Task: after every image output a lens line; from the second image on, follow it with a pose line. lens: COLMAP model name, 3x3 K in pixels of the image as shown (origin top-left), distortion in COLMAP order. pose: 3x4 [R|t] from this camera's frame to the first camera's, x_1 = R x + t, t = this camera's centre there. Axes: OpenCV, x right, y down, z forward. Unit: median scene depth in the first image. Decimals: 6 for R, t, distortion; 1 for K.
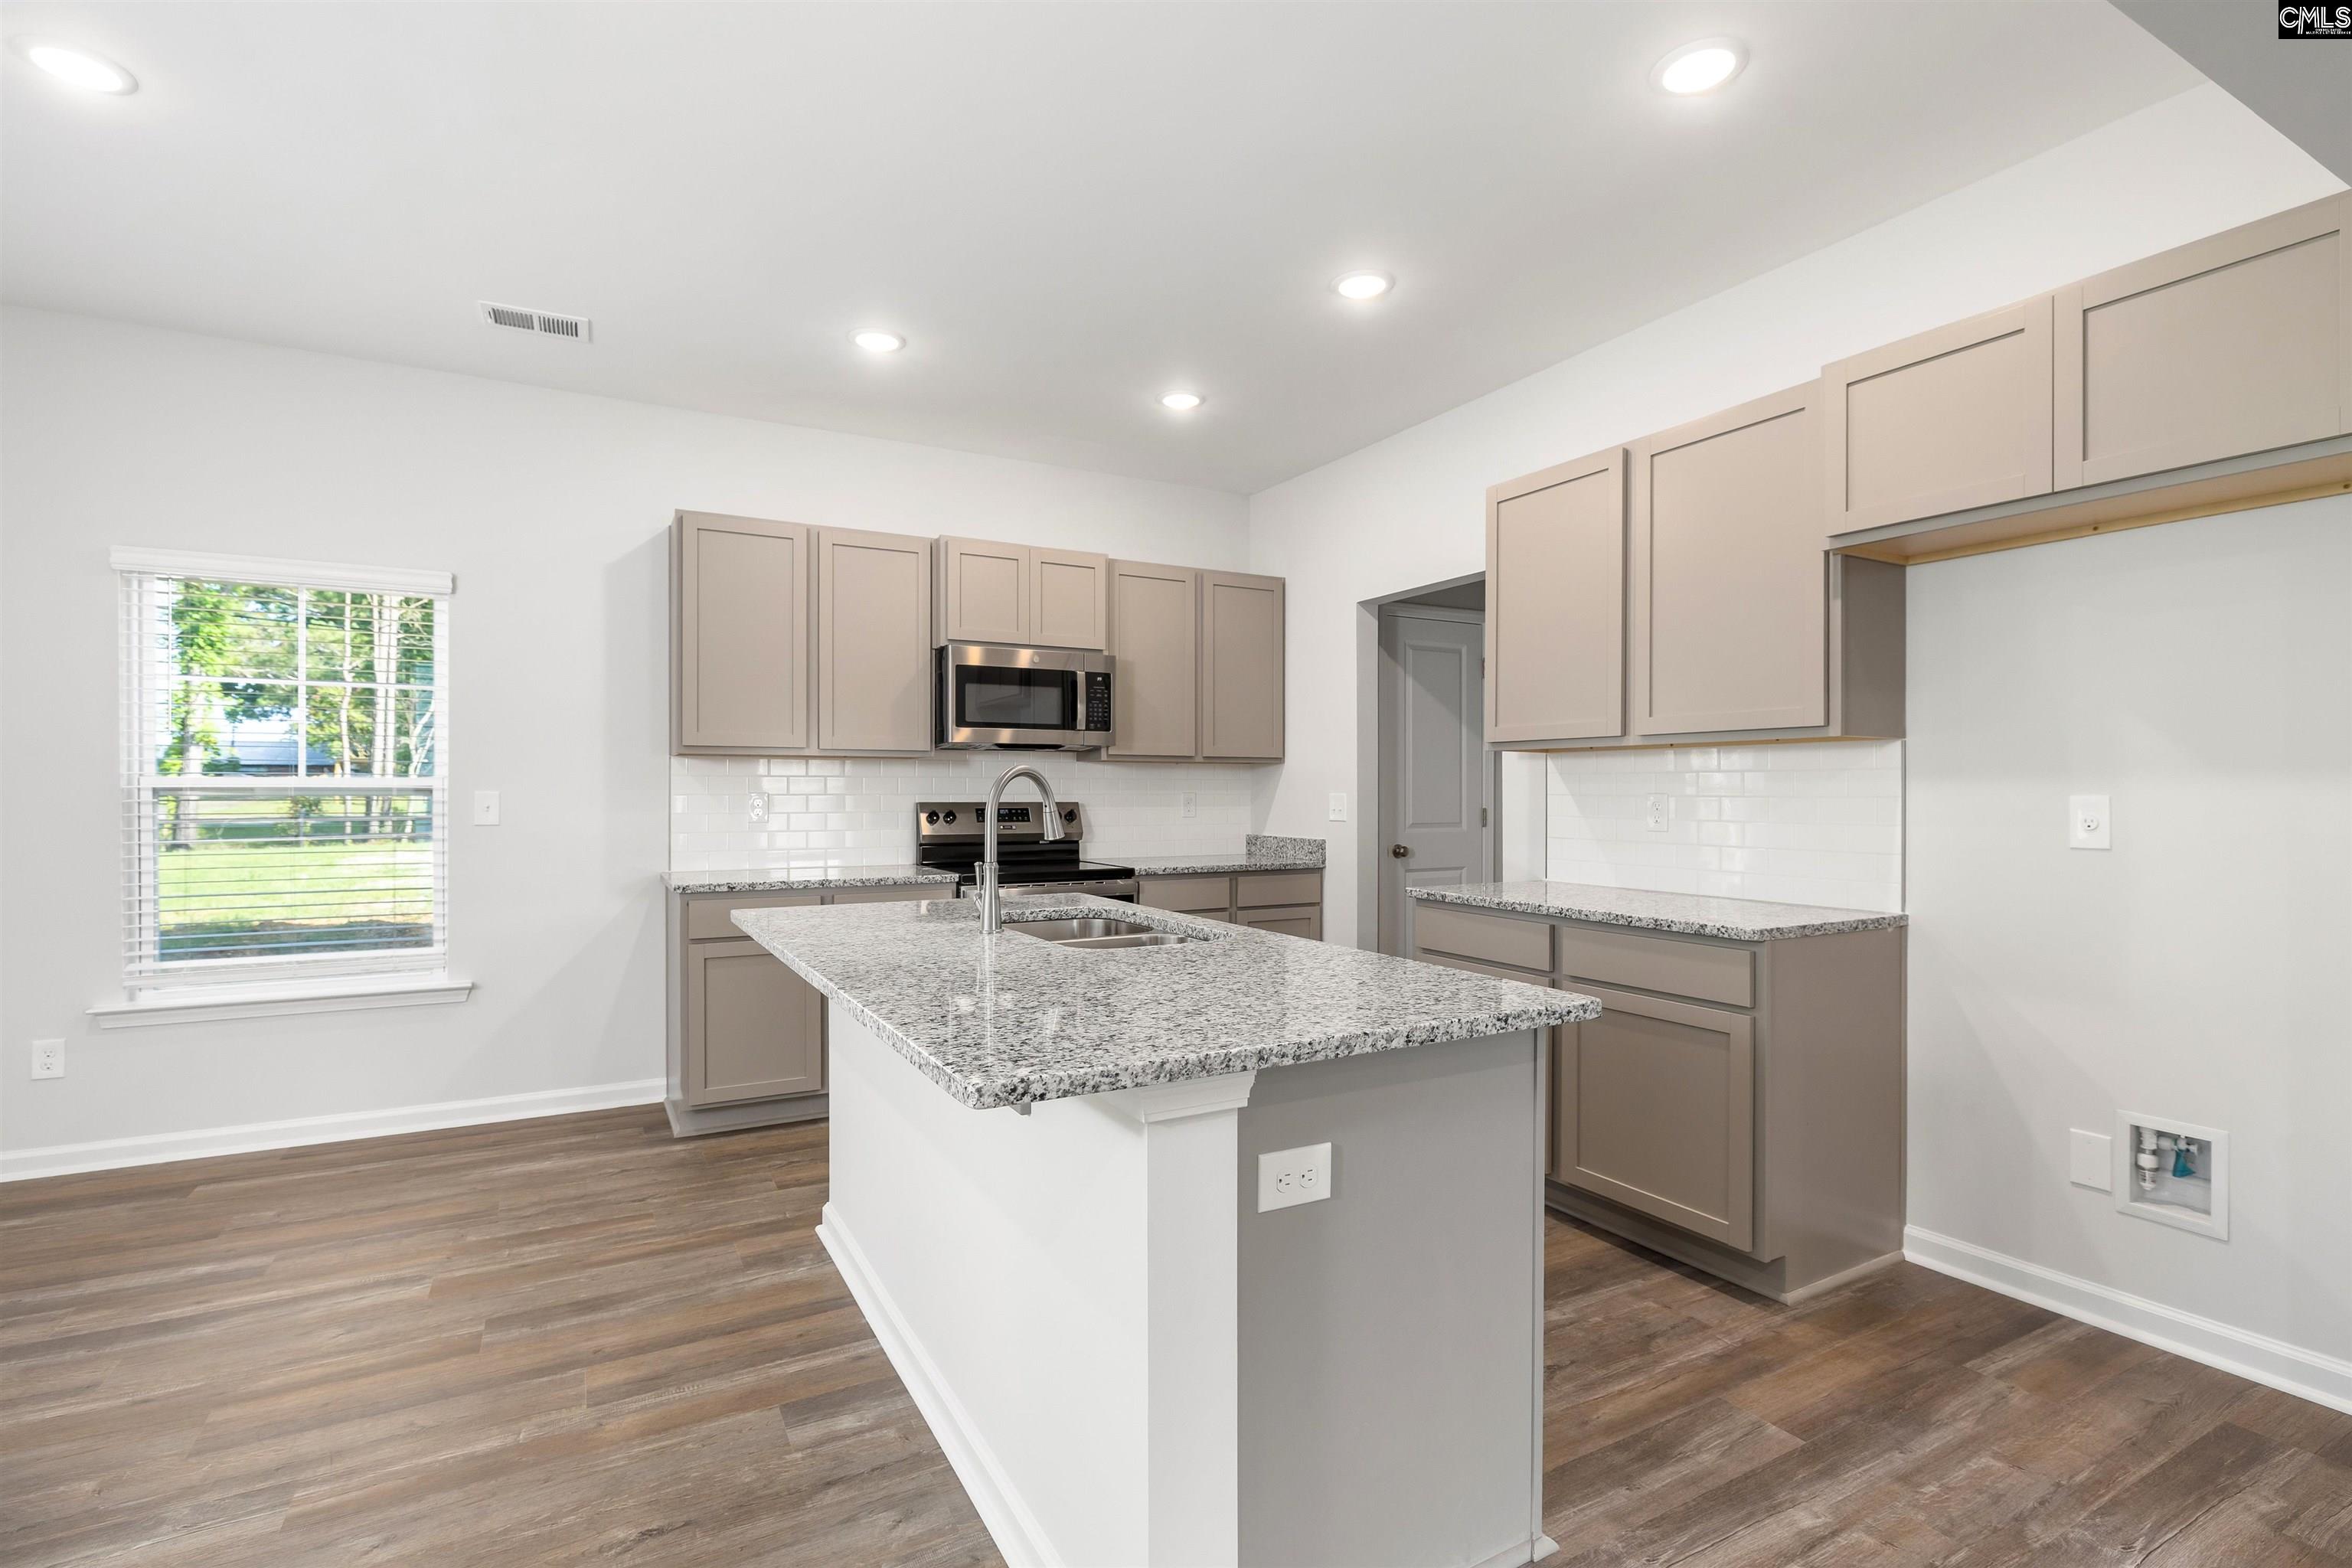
lens RADIAL K [[1086.6, 0, 1180.4], [0, 1086.6, 796.9], [0, 0, 1]] dist [-0.004613, 0.001434]
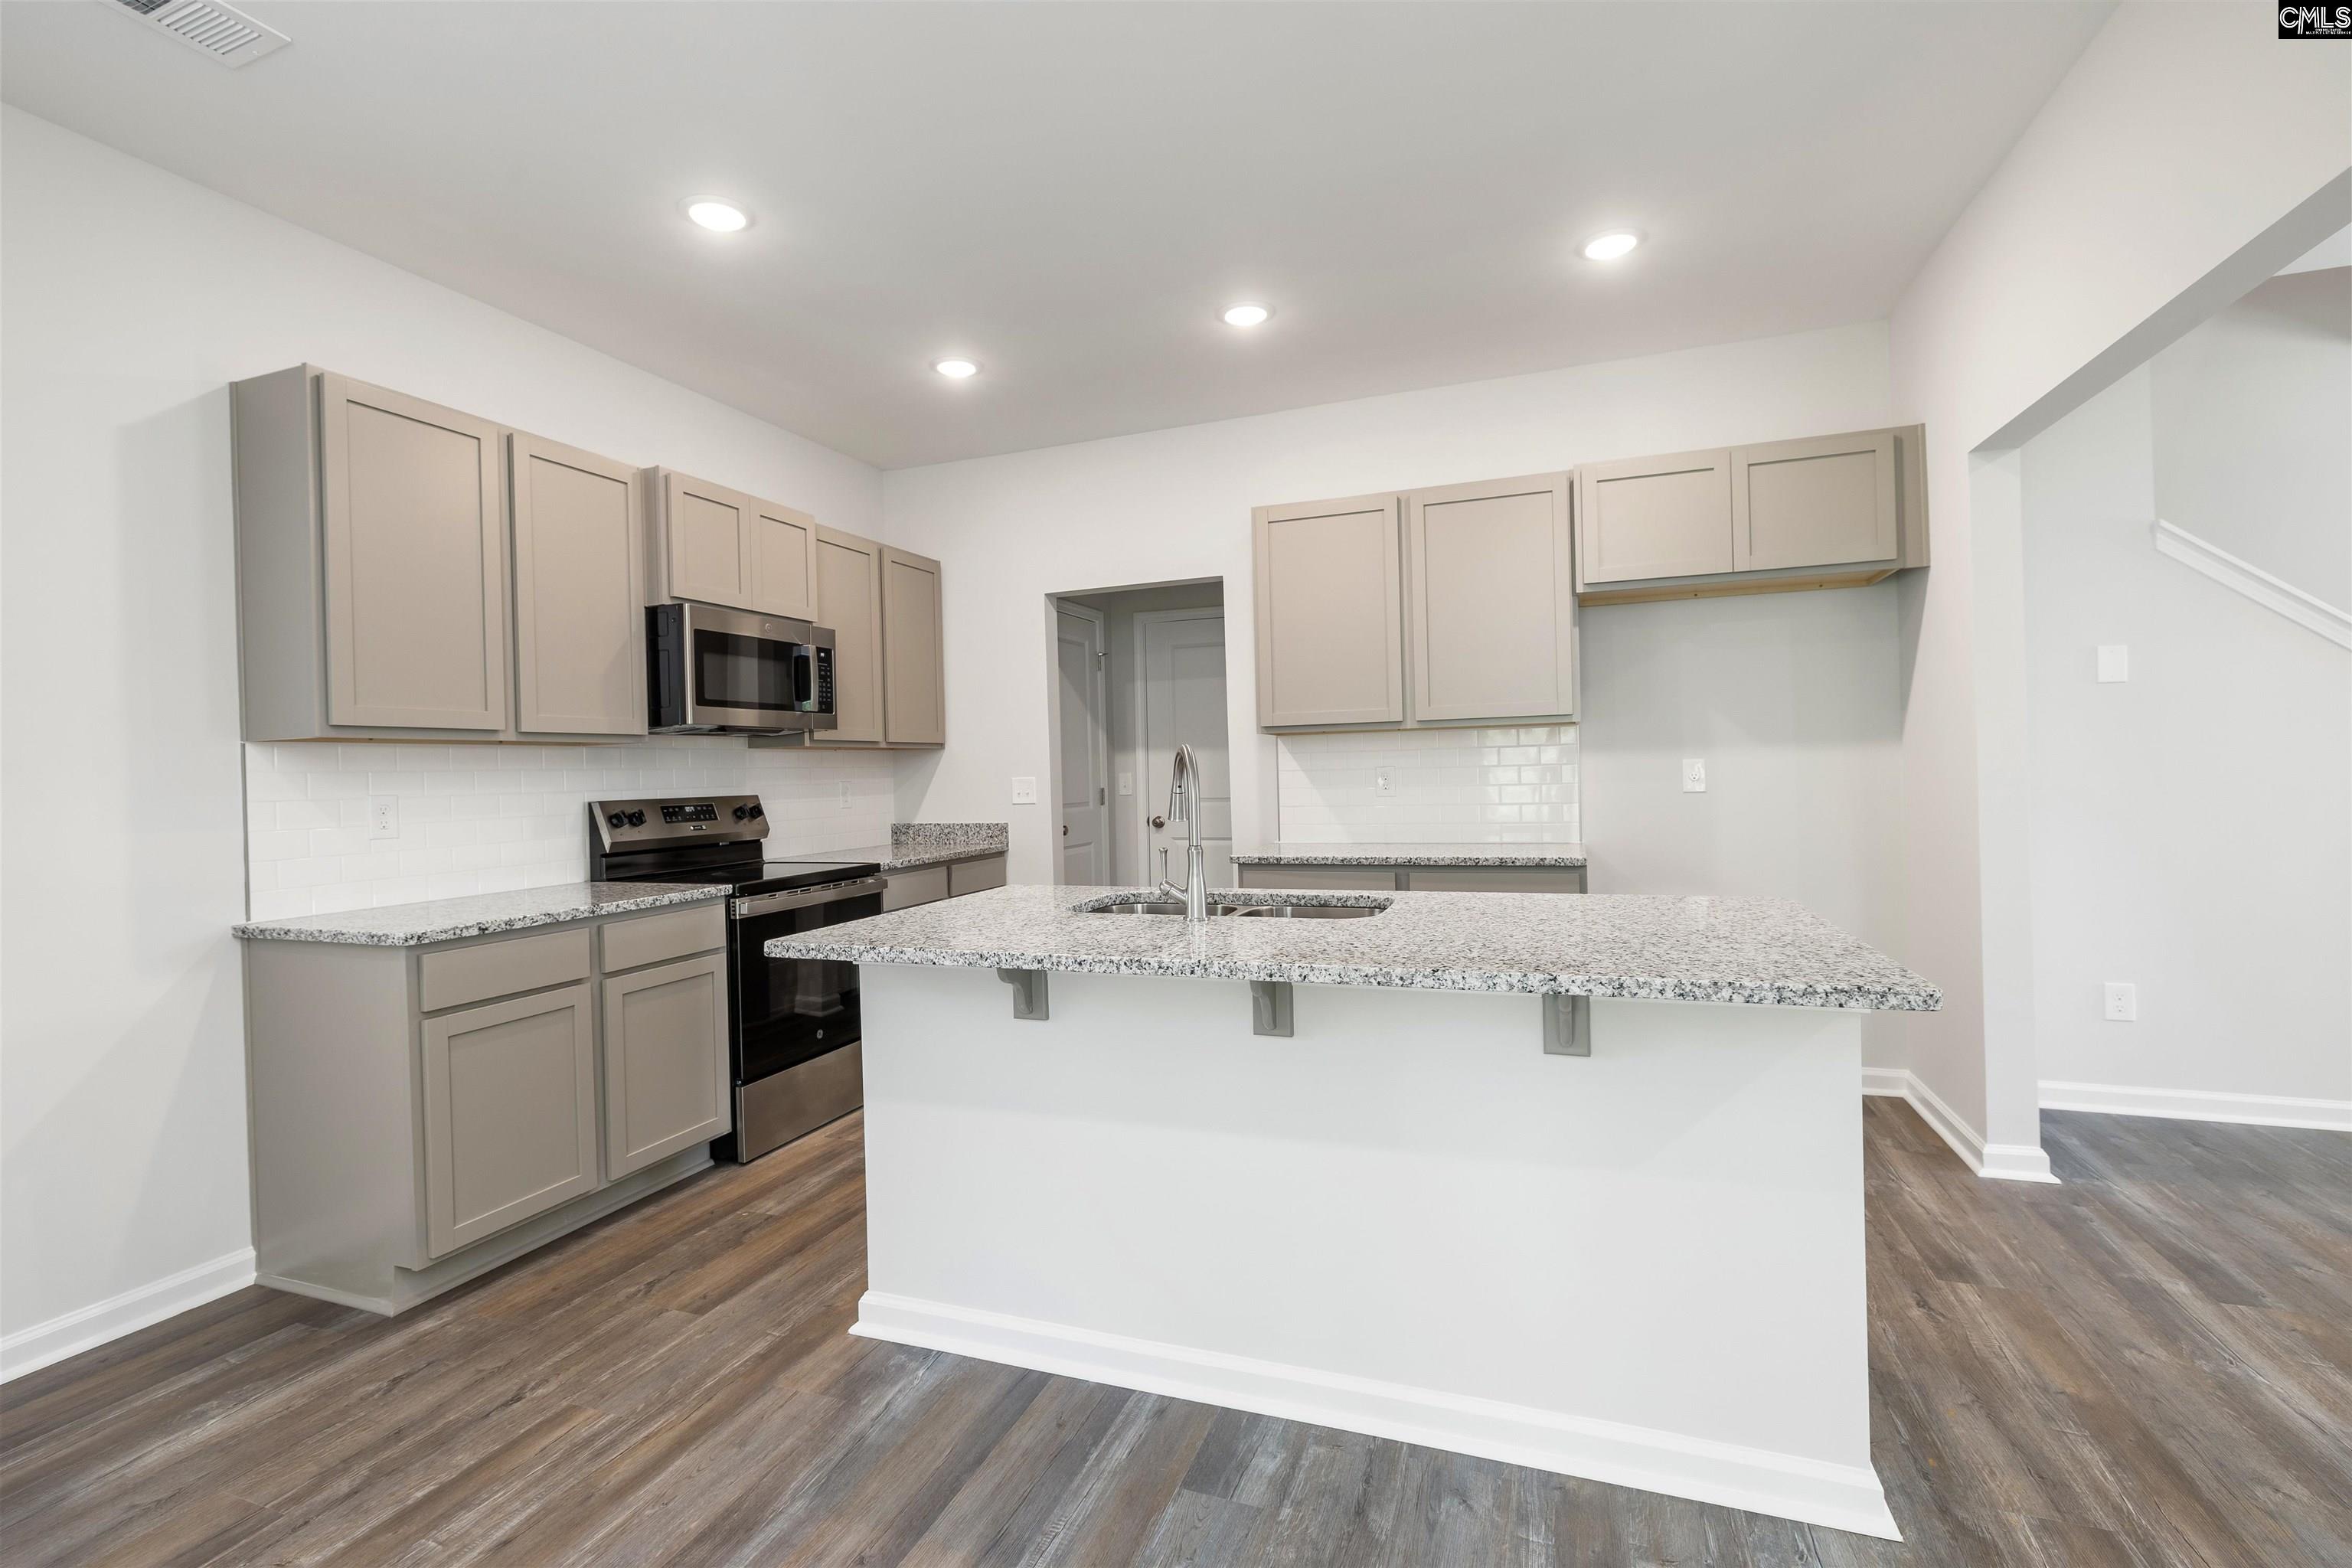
lens RADIAL K [[1041.1, 0, 1169.0], [0, 1041.1, 778.2], [0, 0, 1]] dist [-0.004957, -0.000061]
pose [[0.767563, -0.026848, 0.640411, -0.586918], [0.032067, 0.999480, 0.003468, -0.002169], [-0.640171, 0.017874, 0.768024, 0.240493]]
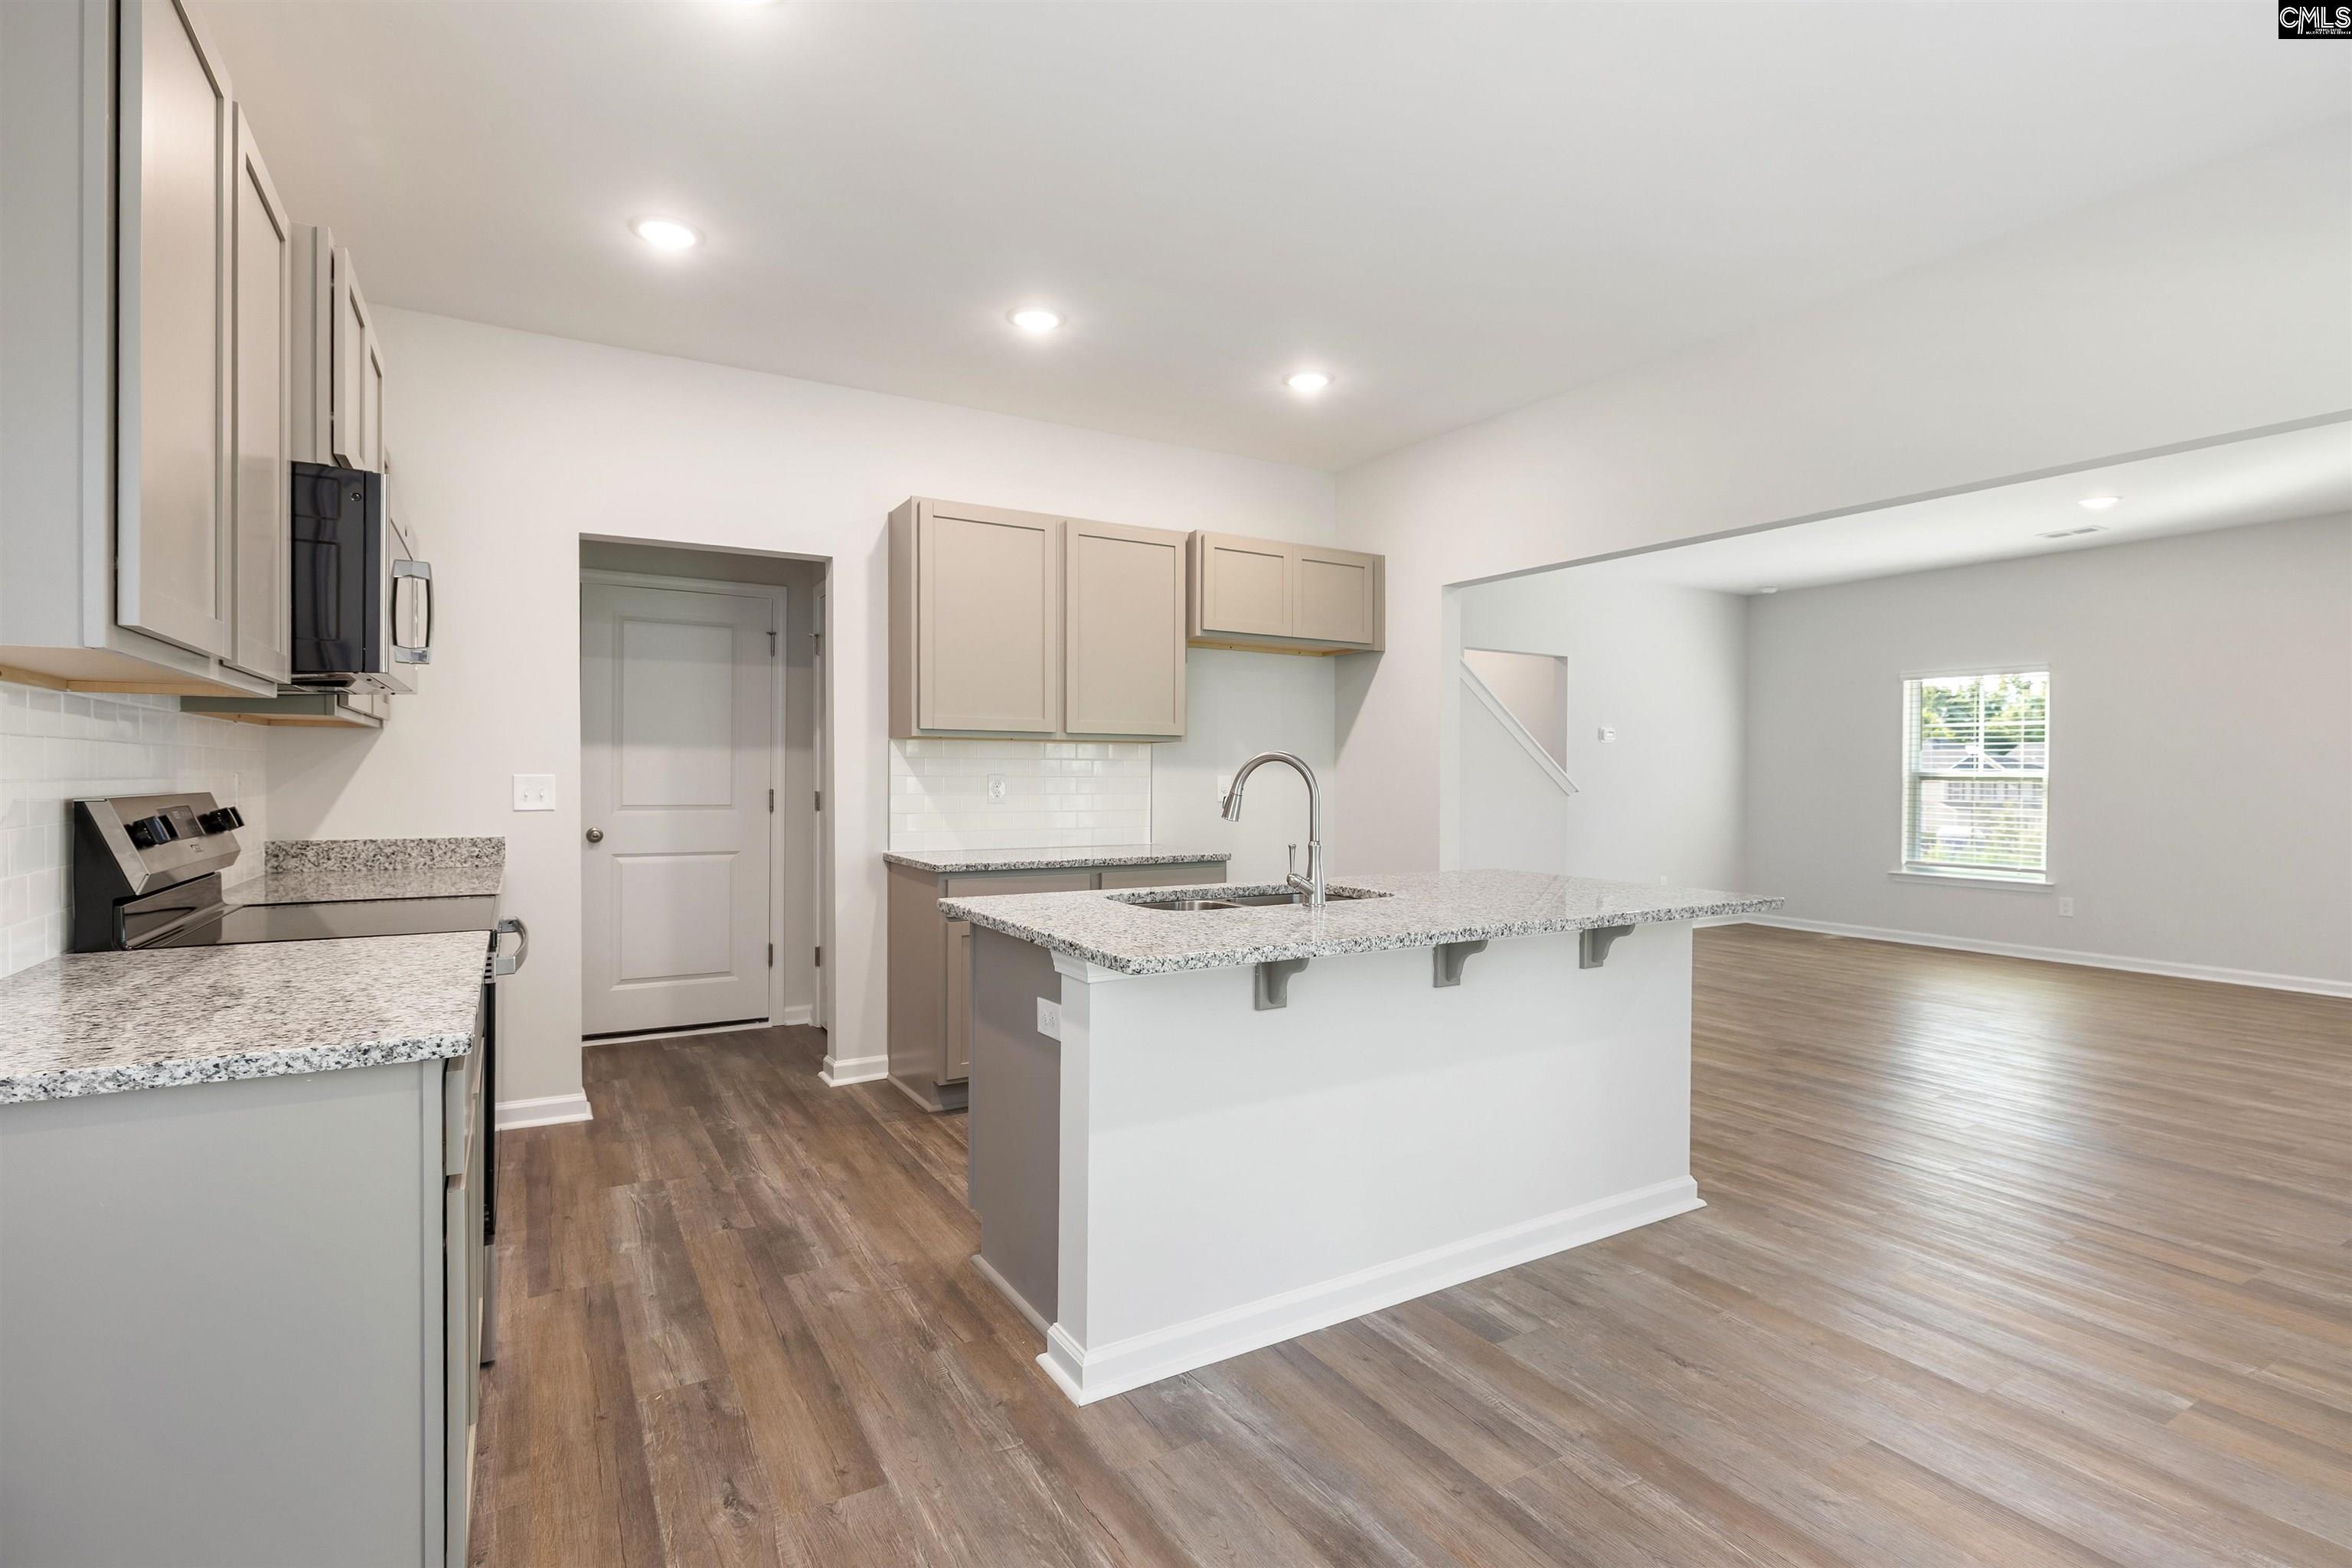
lens RADIAL K [[1086.6, 0, 1155.5], [0, 1086.6, 801.5], [0, 0, 1]] dist [-0.004613, 0.001434]
pose [[-0.010215, -0.026707, 0.999591, -0.947704], [0.001054, 0.999642, 0.026719, -0.006179], [-0.999947, 0.001327, -0.010183, 0.889635]]
